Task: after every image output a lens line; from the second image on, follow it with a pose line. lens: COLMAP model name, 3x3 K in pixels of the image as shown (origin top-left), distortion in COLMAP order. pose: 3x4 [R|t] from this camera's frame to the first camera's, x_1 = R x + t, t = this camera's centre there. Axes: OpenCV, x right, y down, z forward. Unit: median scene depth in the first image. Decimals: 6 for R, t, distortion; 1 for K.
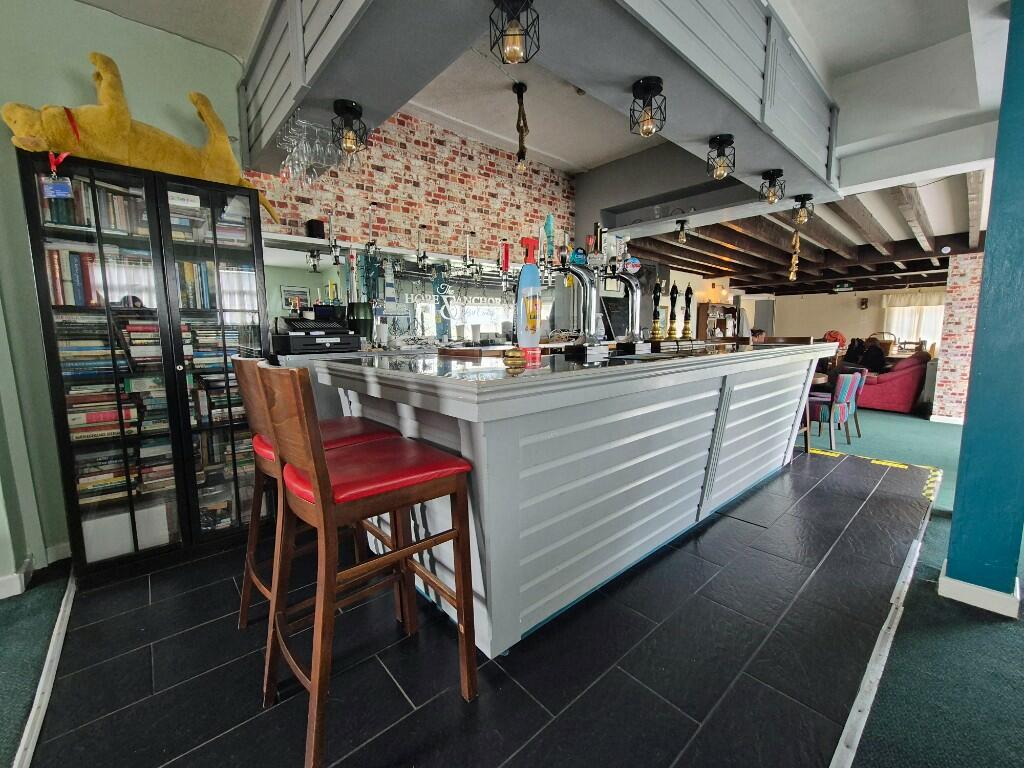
lens RADIAL K [[420.8, 0, 512.0], [0, 420.8, 384.0], [0, 0, 1]] dist [0.000106, 0.000053]
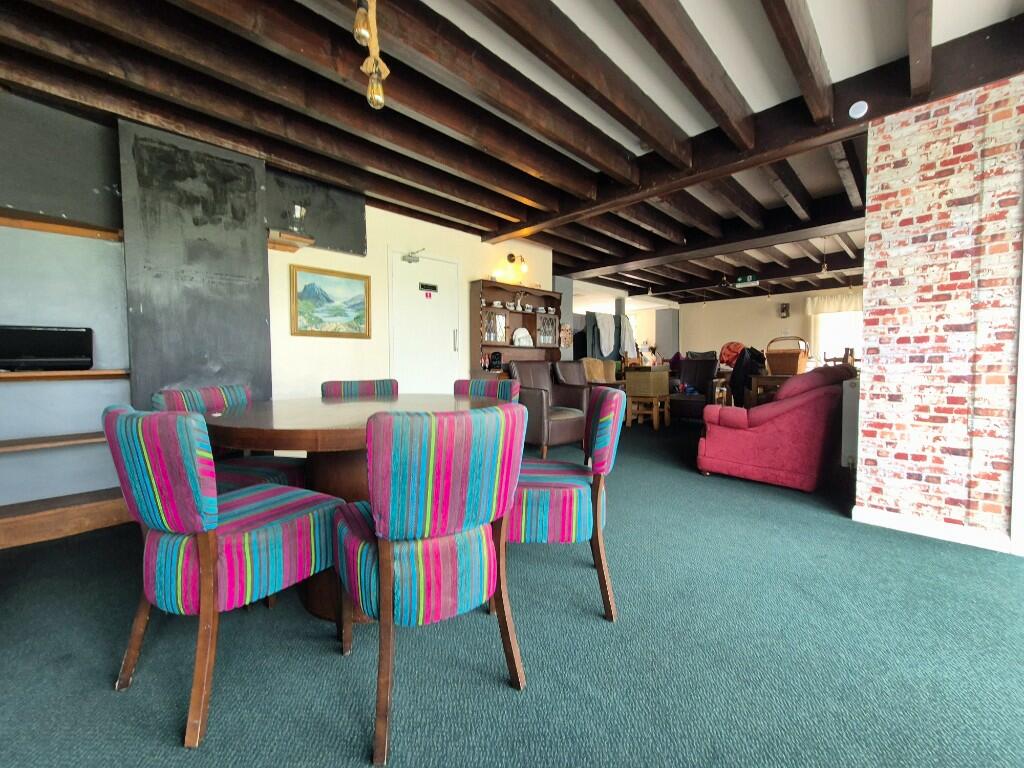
lens RADIAL K [[420.8, 0, 512.0], [0, 420.8, 384.0], [0, 0, 1]] dist [0.000106, 0.000053]
pose [[0.998497, -0.000685, 0.054795, 0.600243], [0.004693, 0.997317, -0.073049, -0.016231], [-0.054598, 0.073197, 0.995822, 0.562145]]
